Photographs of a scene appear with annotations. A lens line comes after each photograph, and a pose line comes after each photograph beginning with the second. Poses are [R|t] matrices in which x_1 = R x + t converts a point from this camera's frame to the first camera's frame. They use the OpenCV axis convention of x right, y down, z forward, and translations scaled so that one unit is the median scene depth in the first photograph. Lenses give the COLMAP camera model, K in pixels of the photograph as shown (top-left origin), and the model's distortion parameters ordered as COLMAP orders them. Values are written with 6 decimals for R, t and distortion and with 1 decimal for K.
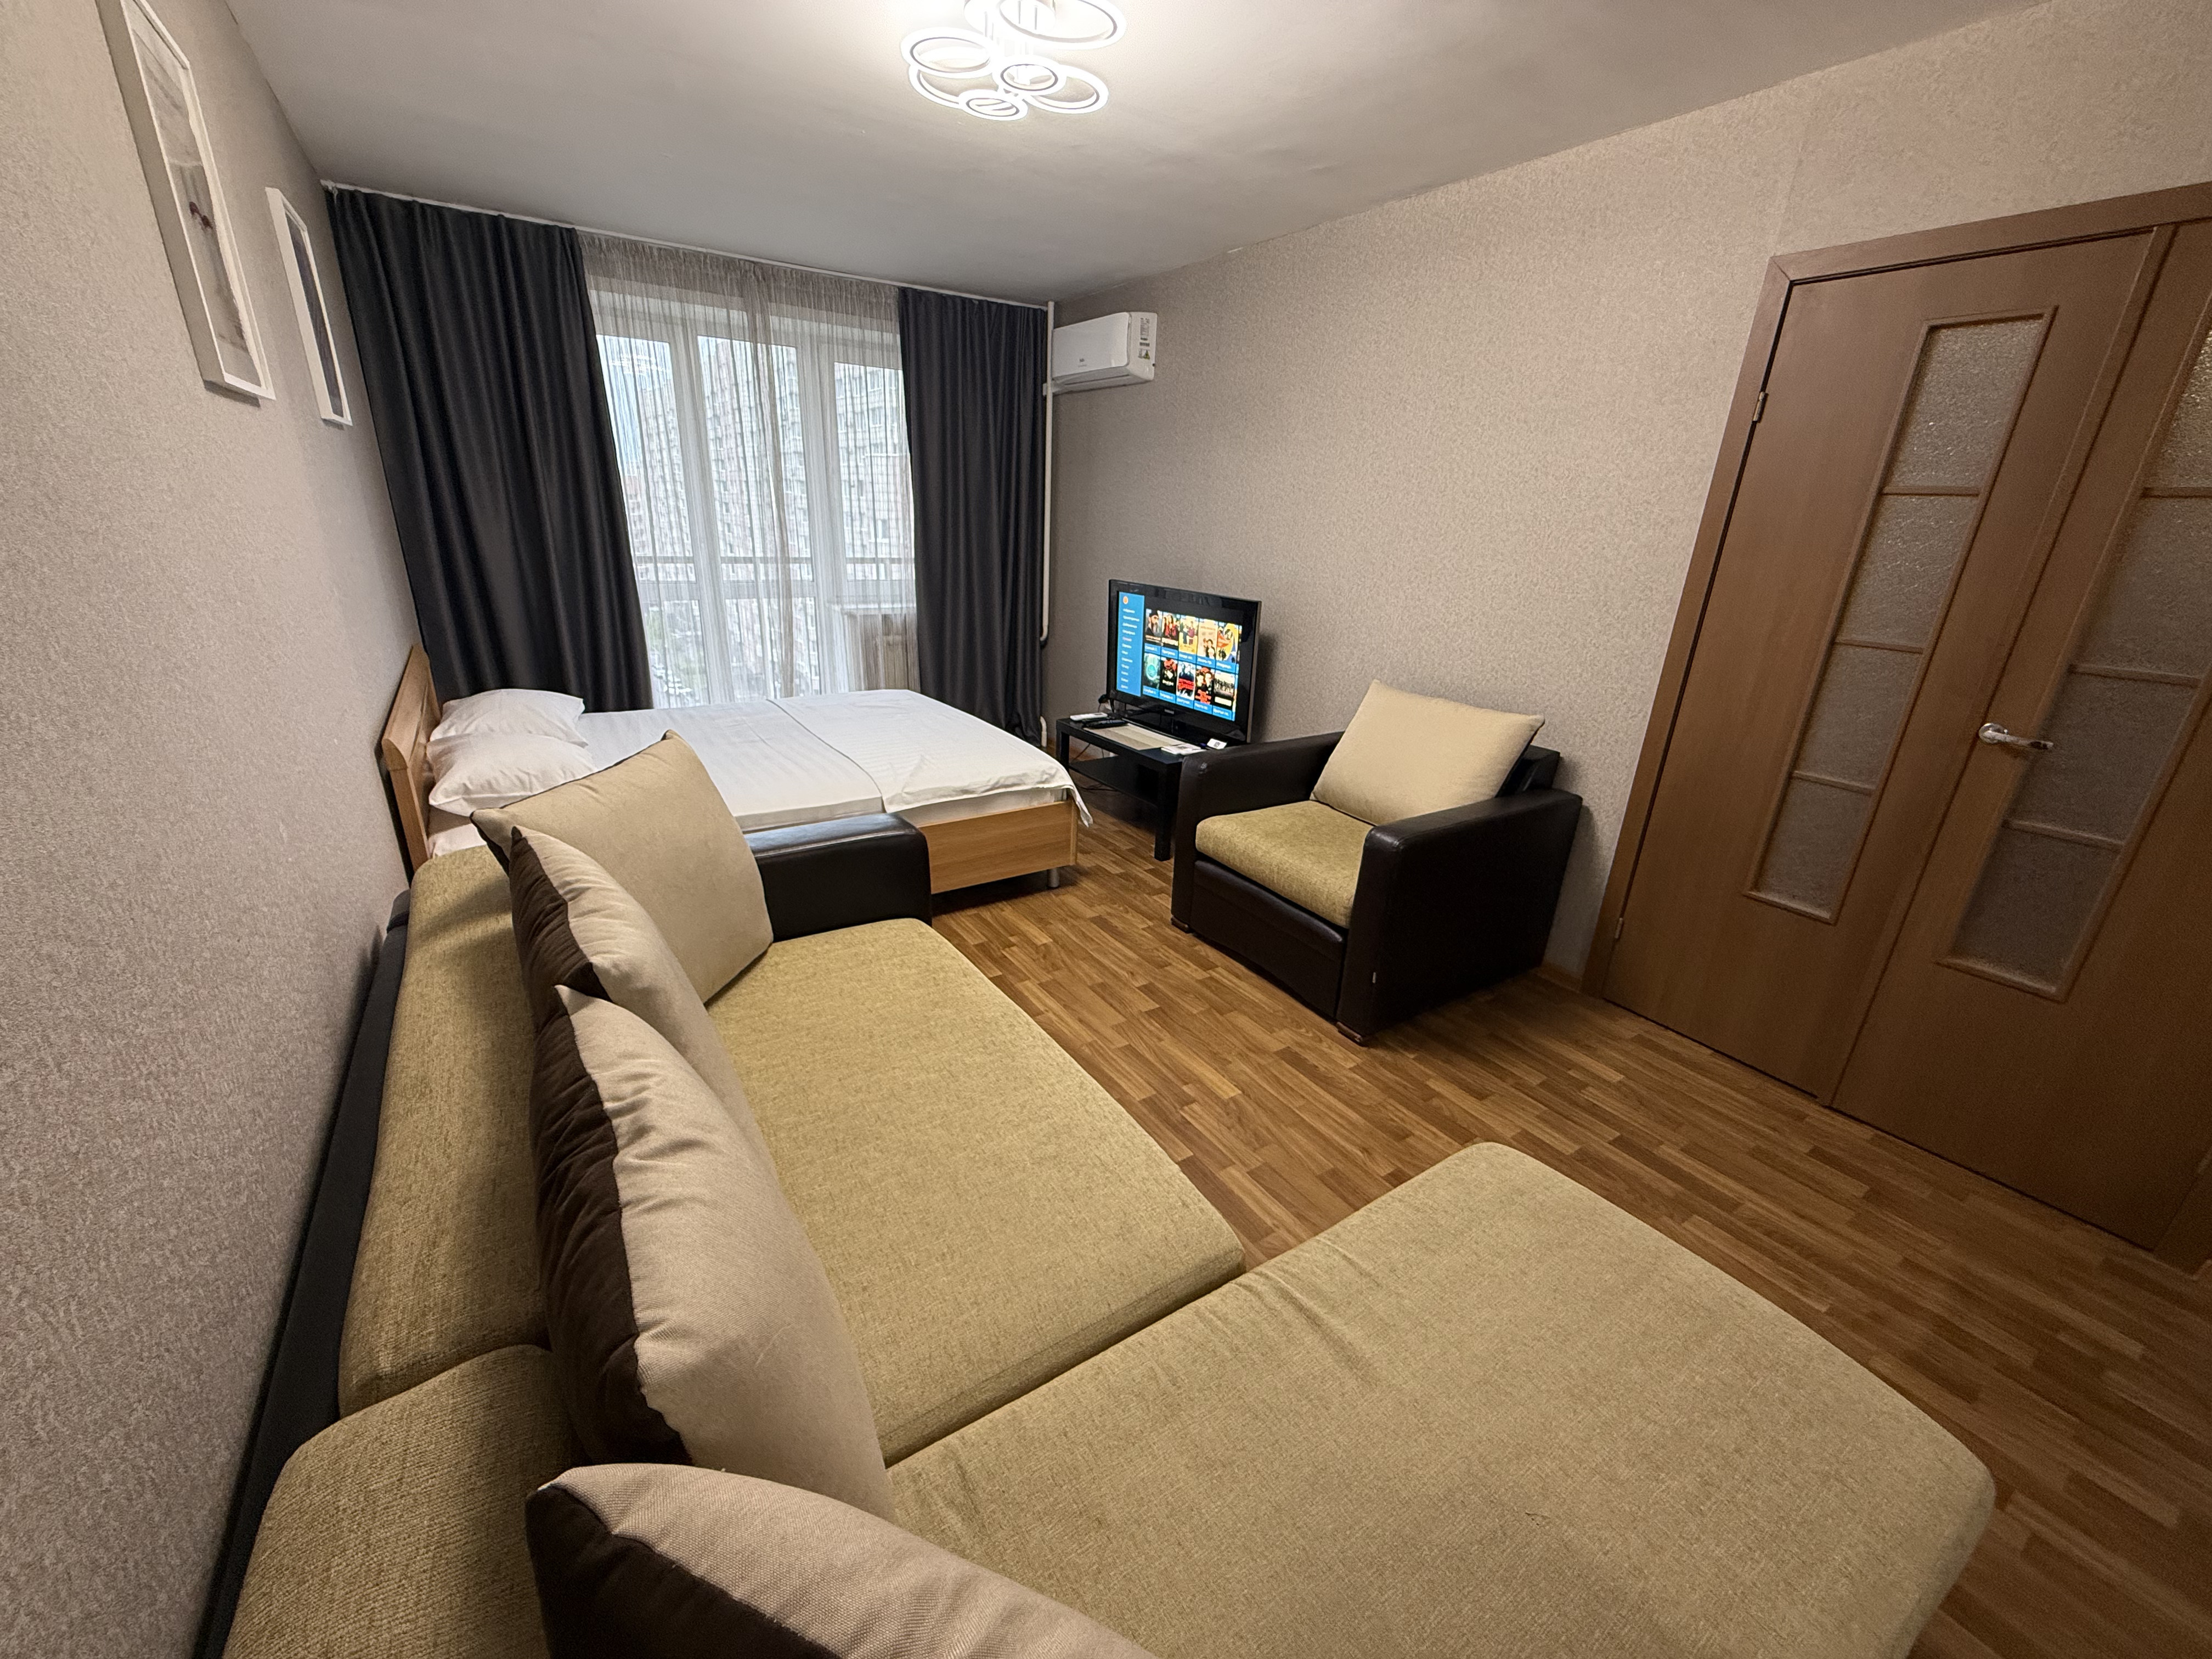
lens RADIAL K [[878.7, 0, 1102.0], [0, 878.7, 828.8], [0, 0, 1]] dist [-0.000264, -0.000134]
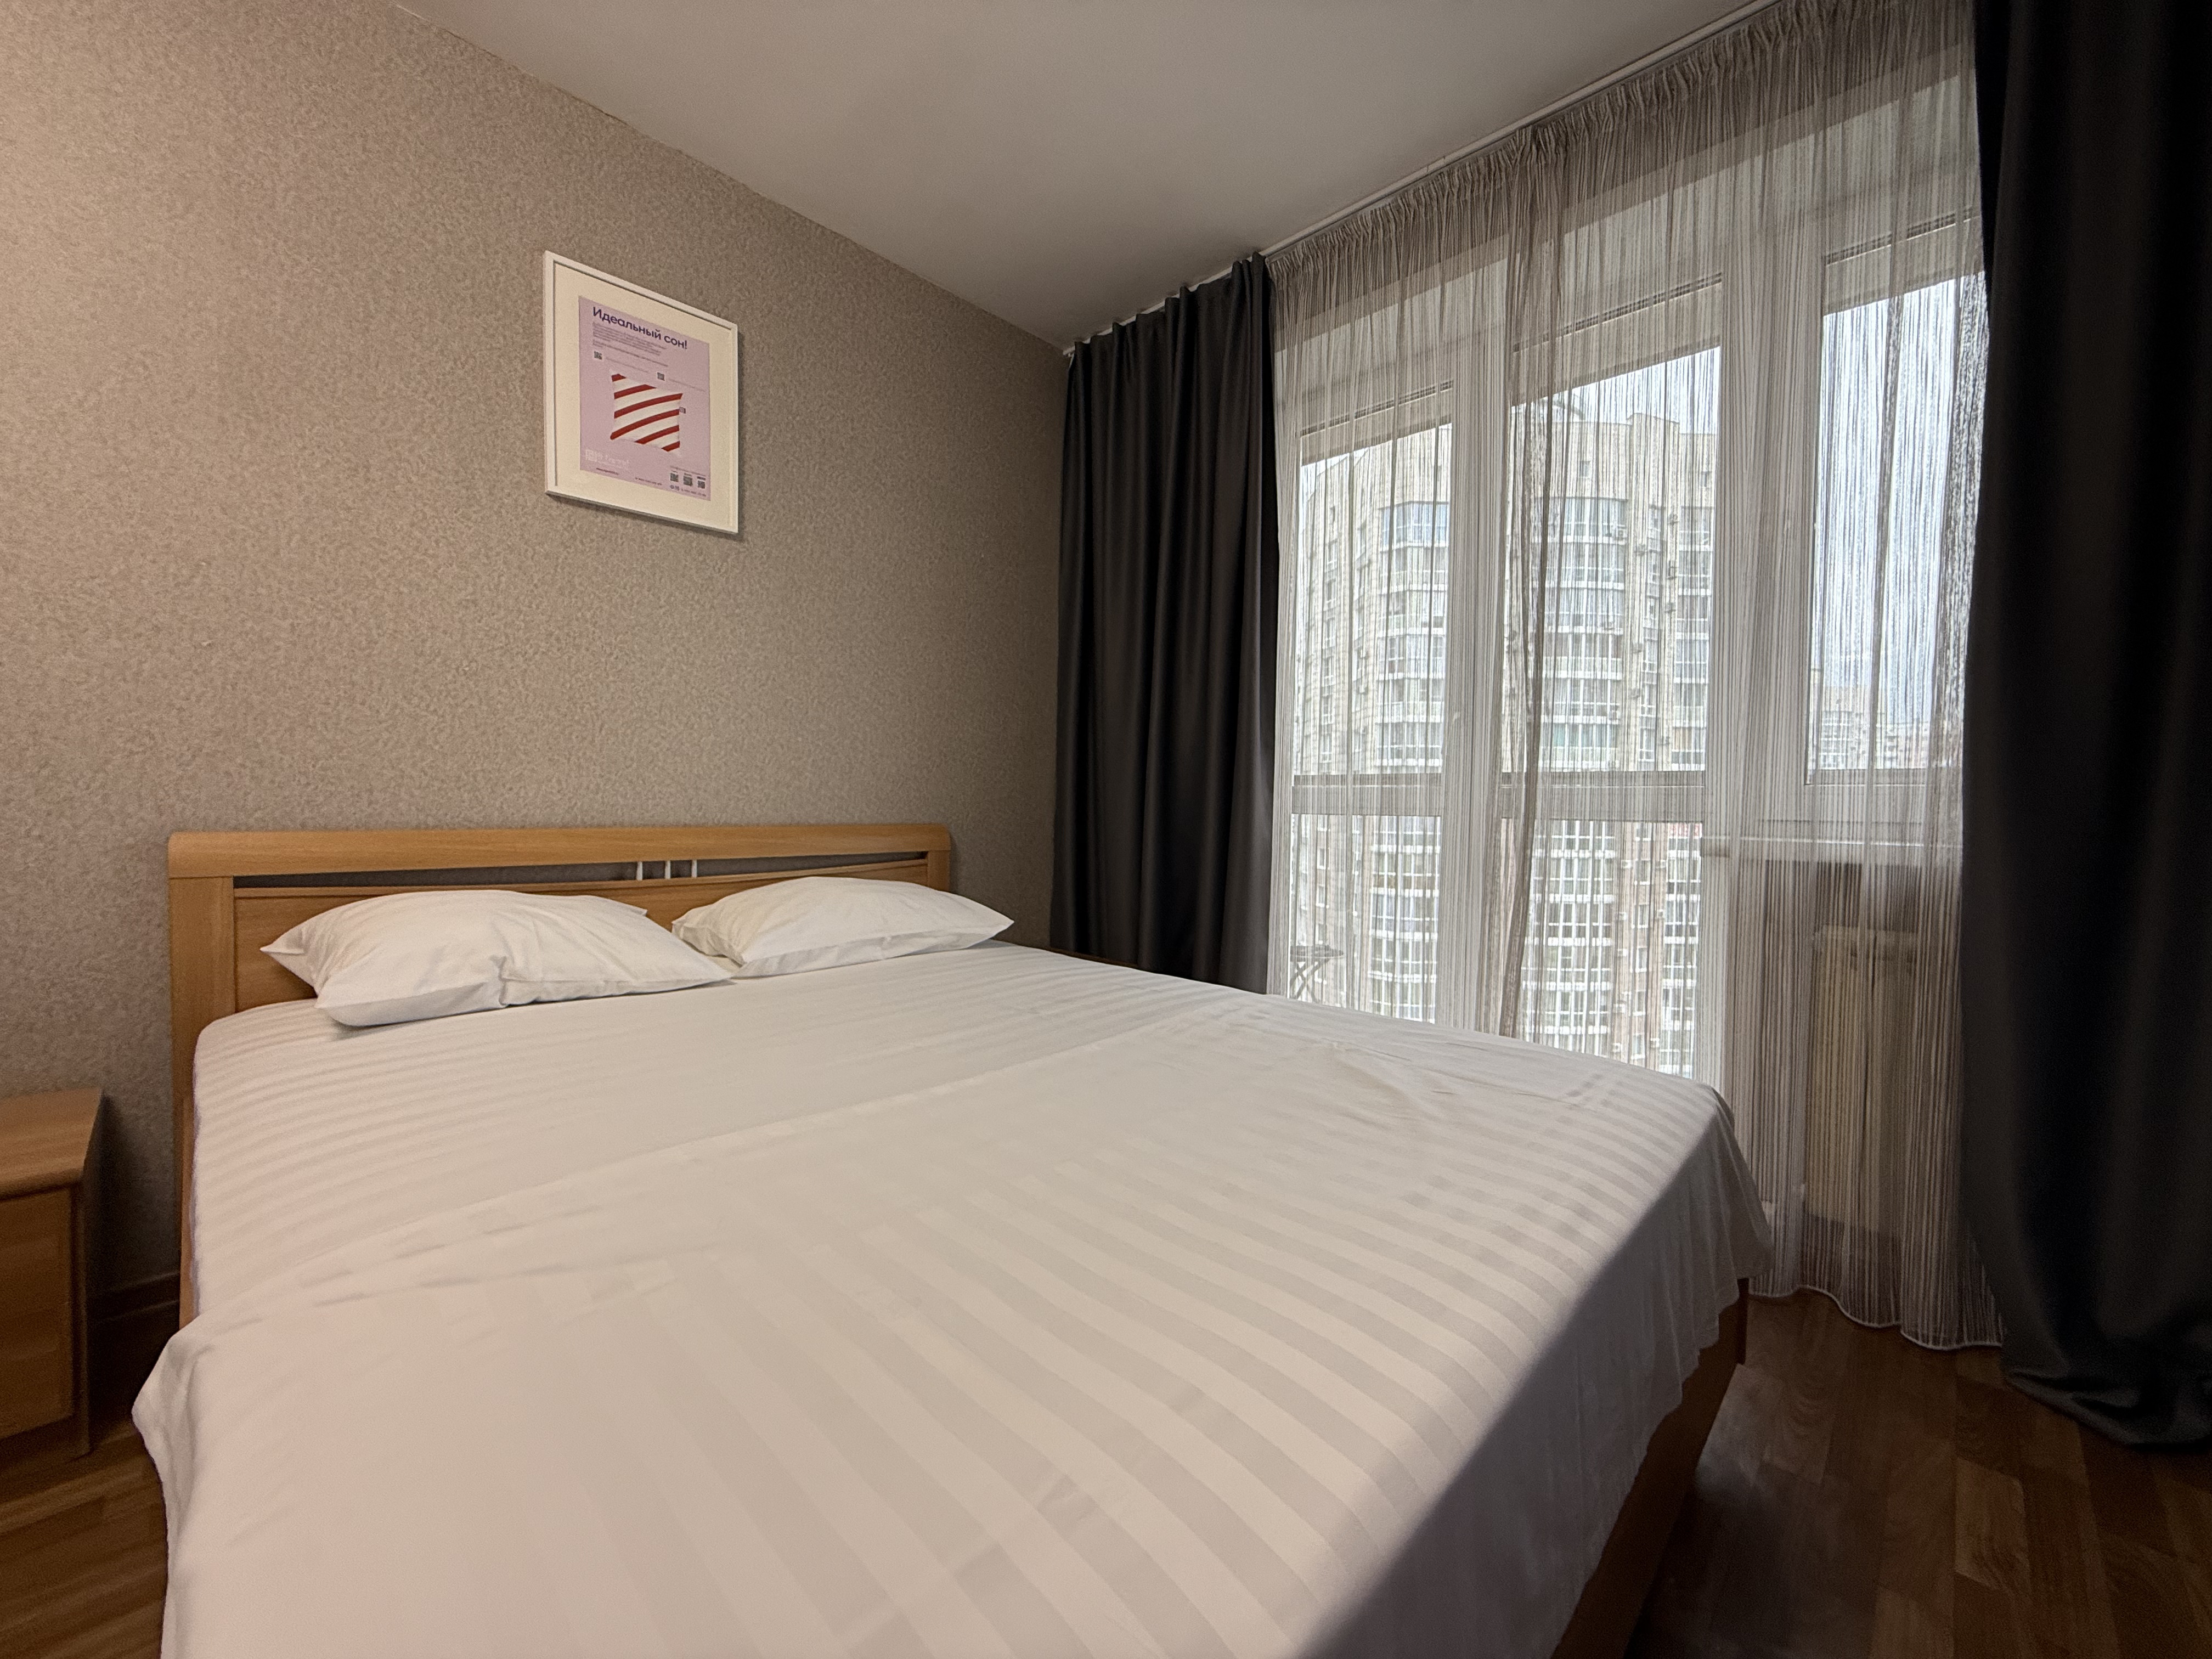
lens RADIAL K [[878.7, 0, 1099.8], [0, 878.7, 829.4], [0, 0, 1]] dist [-0.000264, -0.000134]
pose [[0.210668, -0.005115, -0.977544, 0.020550], [-0.343181, 0.935953, -0.078855, -0.162040], [0.915339, 0.352087, 0.195420, 0.818415]]
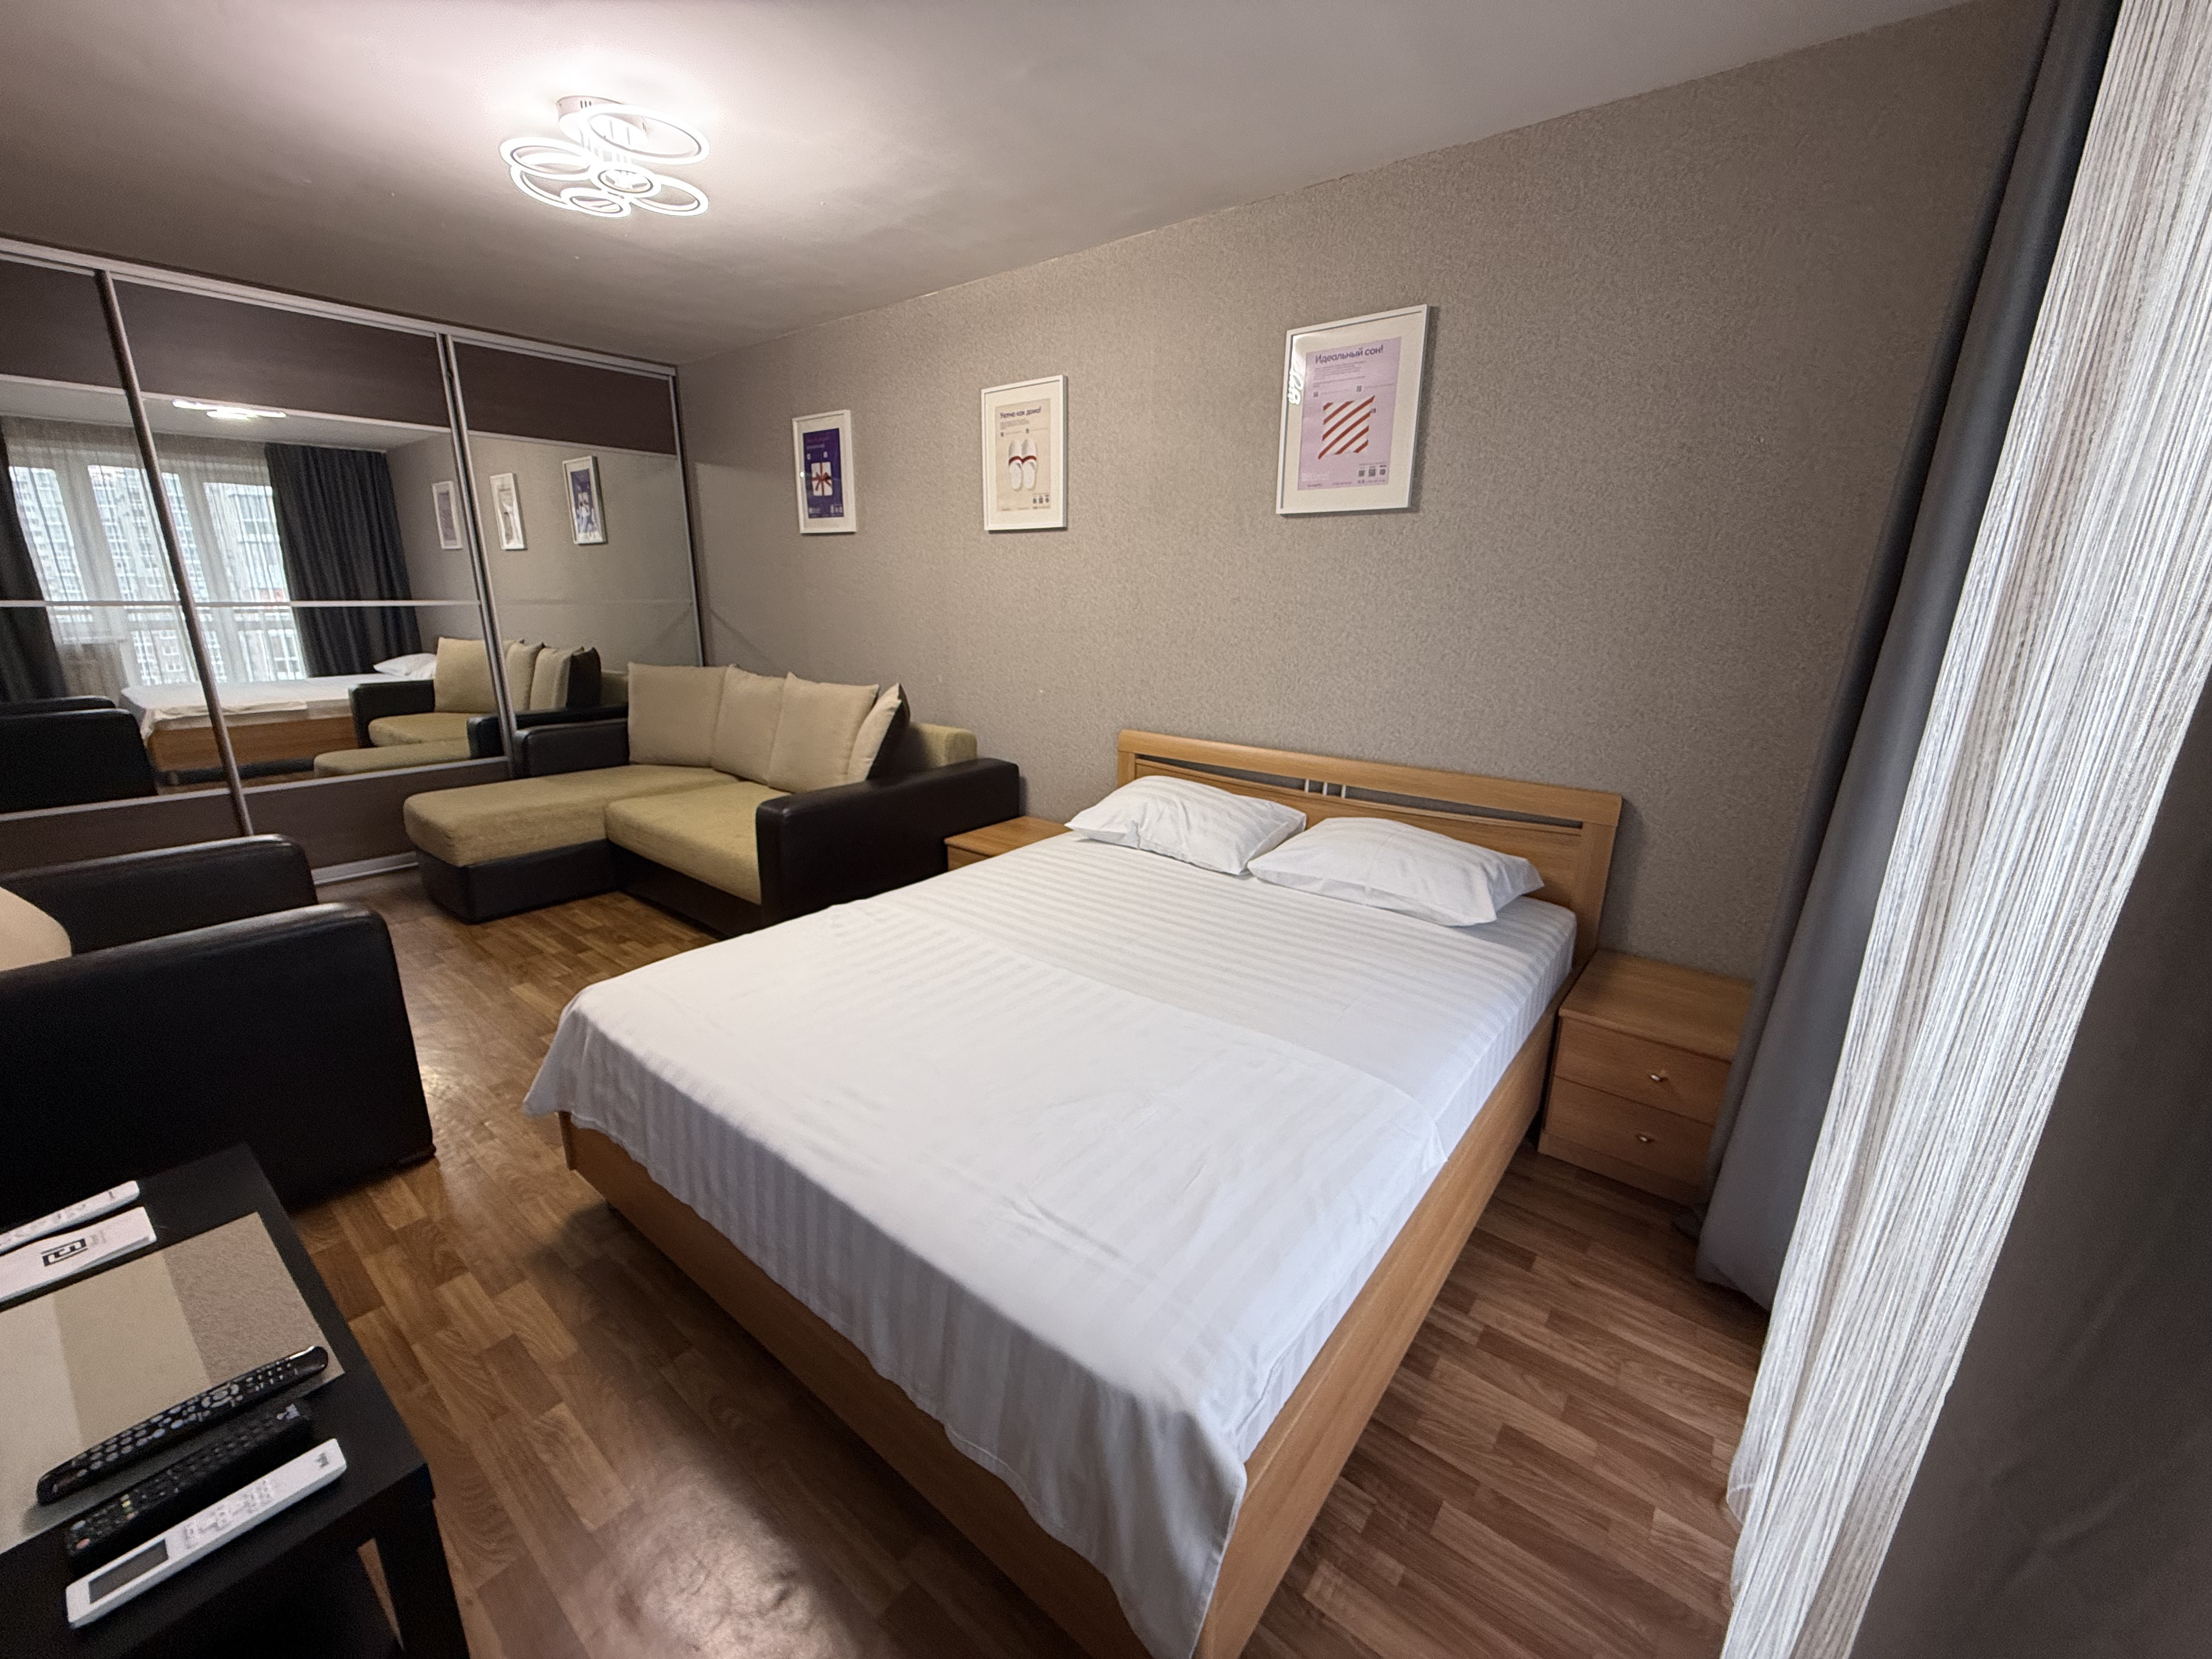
lens RADIAL K [[878.7, 0, 1097.4], [0, 878.7, 827.4], [0, 0, 1]] dist [-0.000264, -0.000134]
pose [[-0.951036, 0.029186, -0.307699, -0.156946], [-0.153265, 0.819981, 0.551490, -0.422246], [0.268403, 0.571646, -0.775358, 1.201237]]
